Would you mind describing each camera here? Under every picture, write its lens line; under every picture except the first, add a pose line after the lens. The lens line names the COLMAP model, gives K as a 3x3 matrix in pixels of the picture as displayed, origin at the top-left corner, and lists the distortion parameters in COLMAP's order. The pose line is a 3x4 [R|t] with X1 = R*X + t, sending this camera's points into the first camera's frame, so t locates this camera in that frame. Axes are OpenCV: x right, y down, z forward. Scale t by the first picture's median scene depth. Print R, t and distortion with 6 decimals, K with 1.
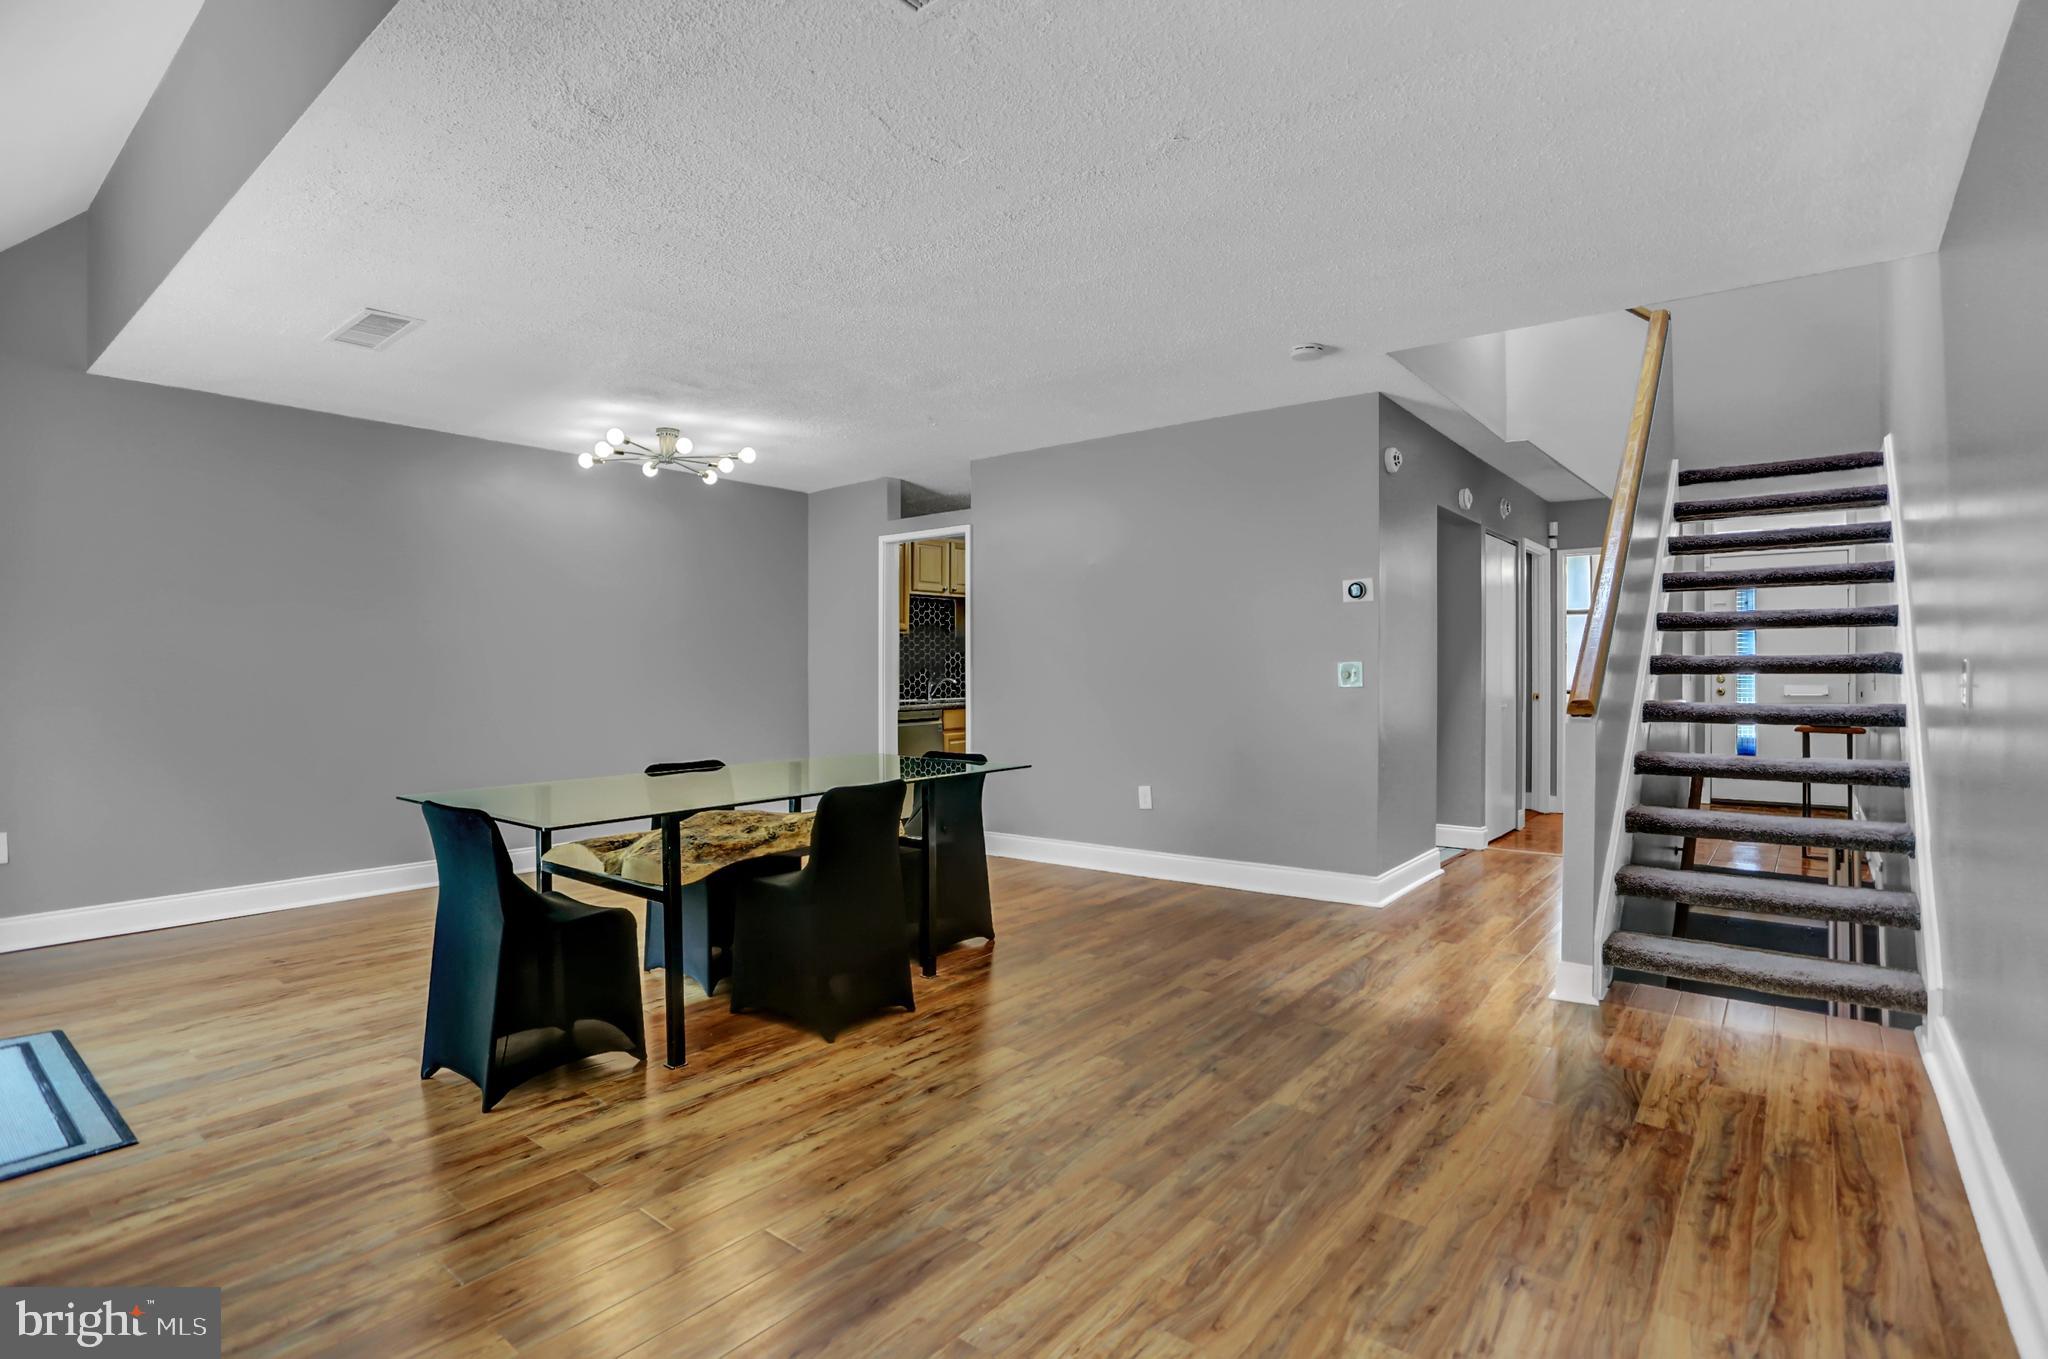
lens RADIAL K [[998.5, 0, 1028.8], [0, 998.5, 680.5], [0, 0, 1]] dist [-0.066744, 0.031750]
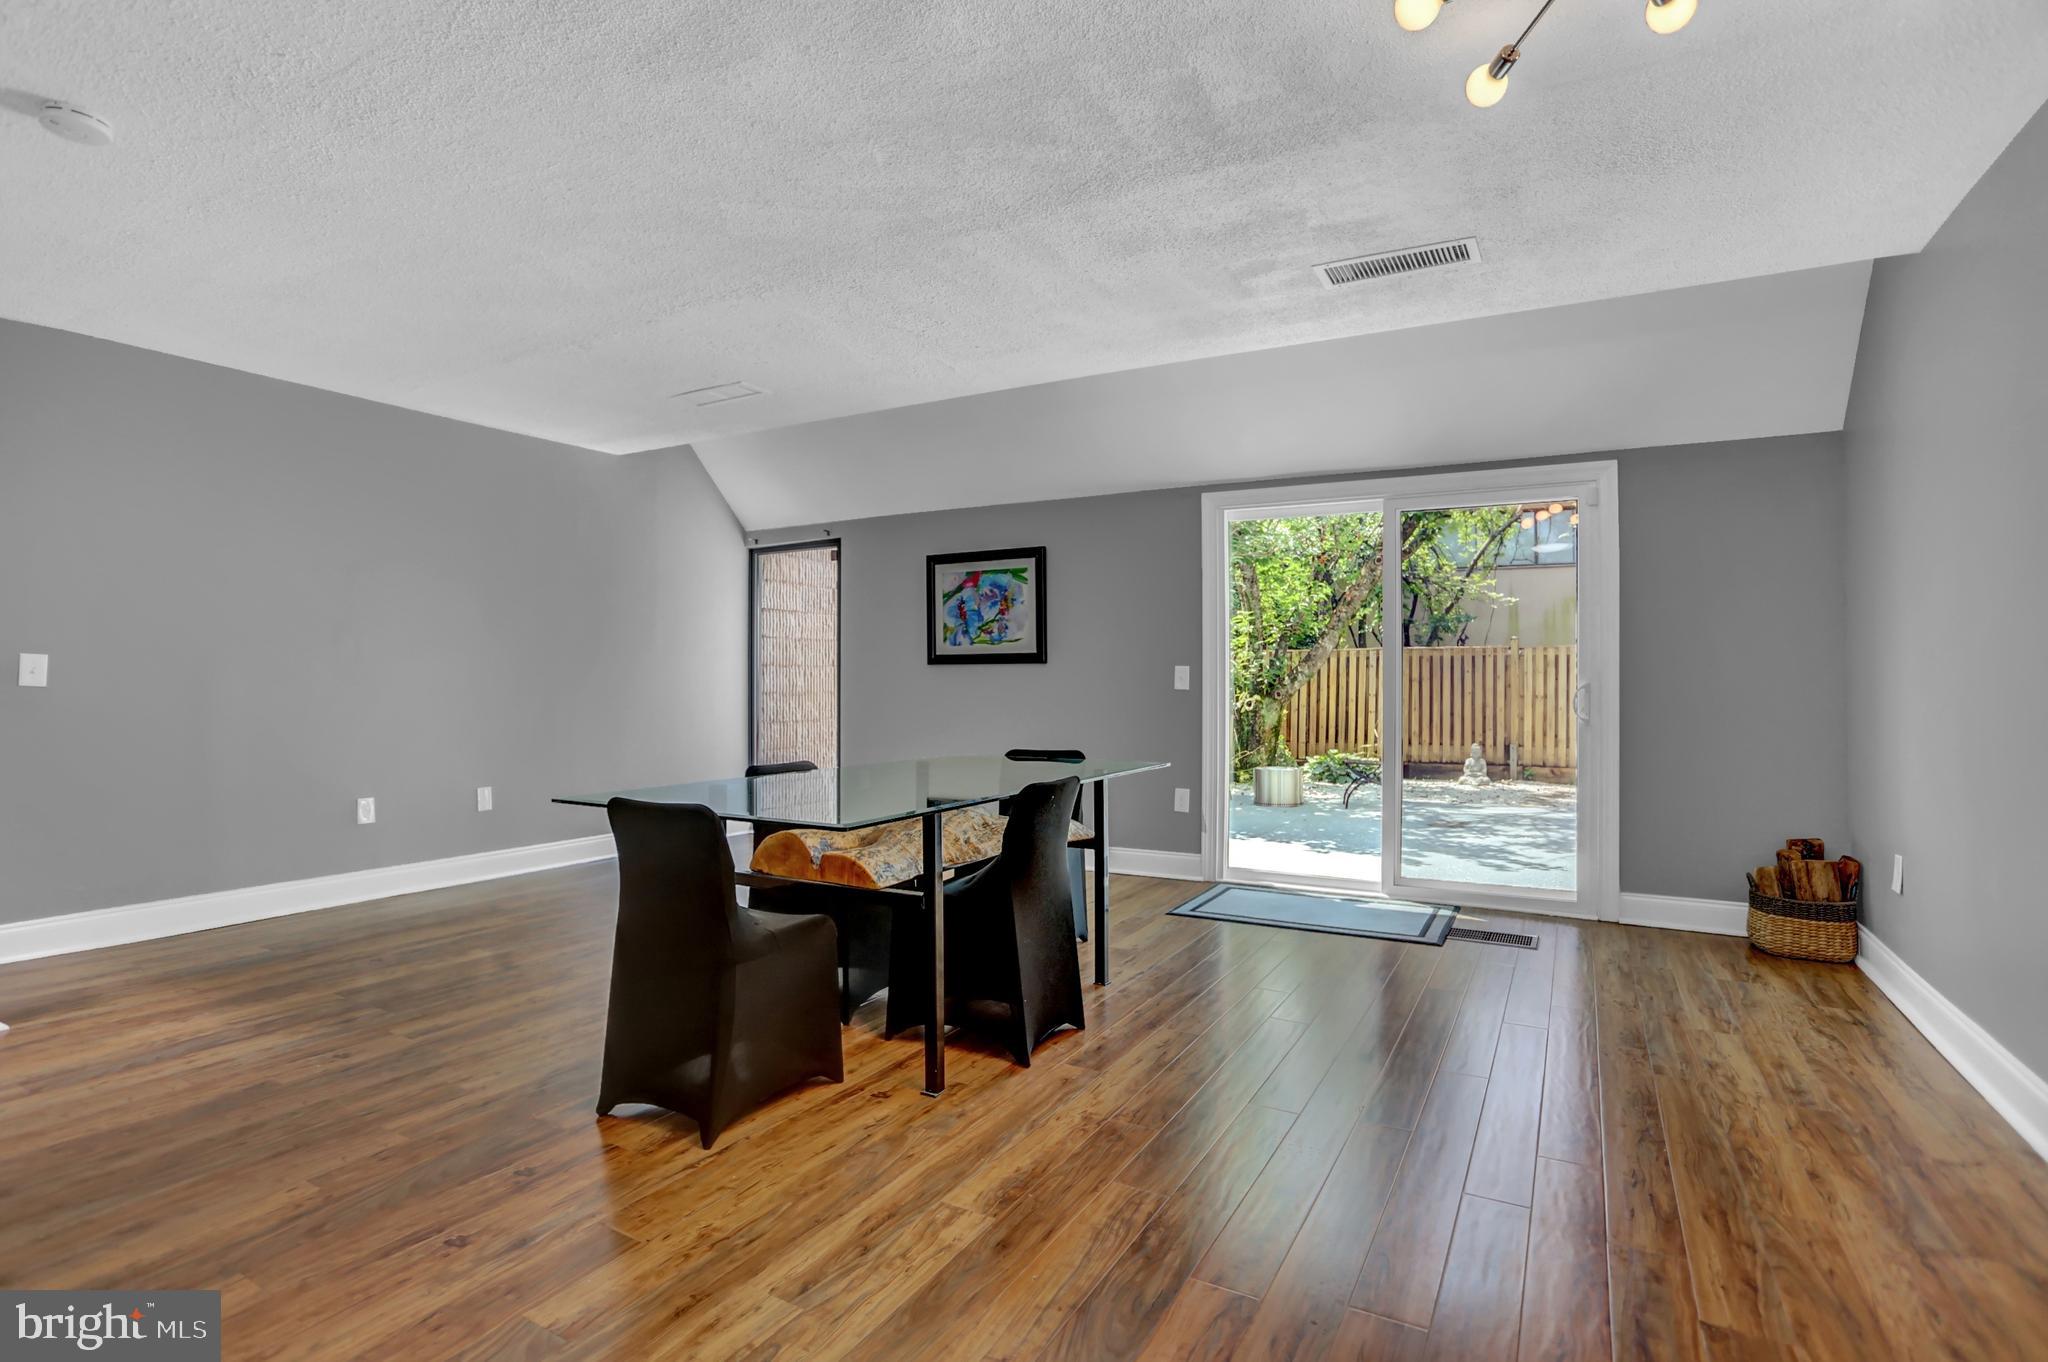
lens RADIAL K [[998.5, 0, 1028.8], [0, 998.5, 682.0], [0, 0, 1]] dist [-0.066744, 0.031750]
pose [[-0.986300, -0.001526, -0.164953, -0.282458], [-0.002780, 0.999969, 0.007372, 0.005423], [0.164936, 0.007730, -0.986274, 2.419879]]
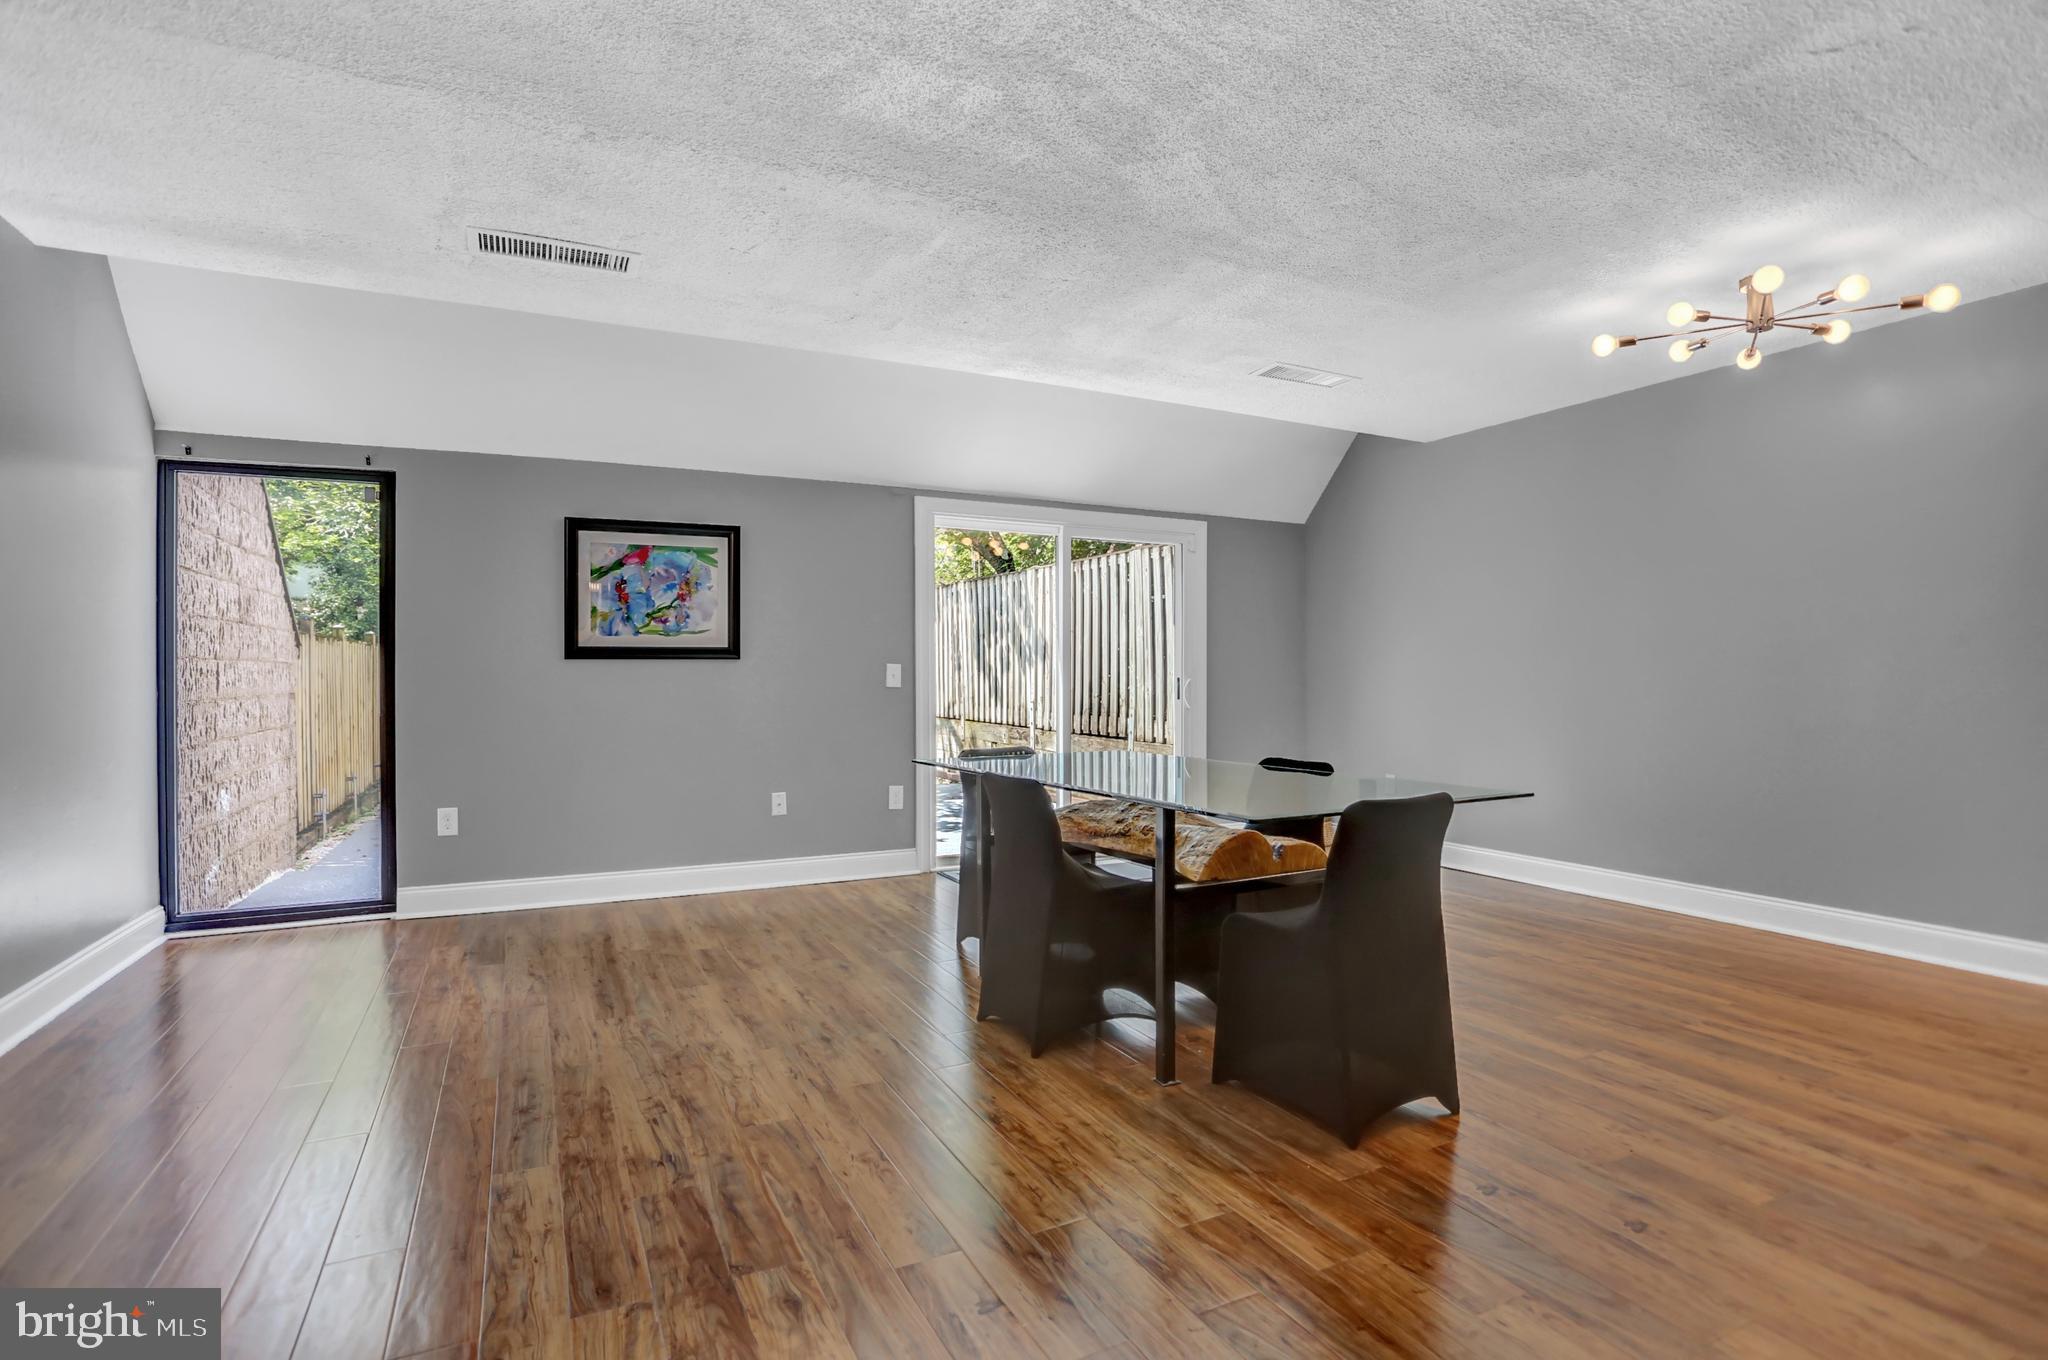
lens RADIAL K [[998.5, 0, 1028.8], [0, 998.5, 681.0], [0, 0, 1]] dist [-0.066744, 0.031750]
pose [[-0.414080, 0.004903, -0.910227, 0.776803], [-0.001260, 0.999981, 0.005960, 0.009670], [0.910240, 0.003615, -0.414066, 1.601836]]
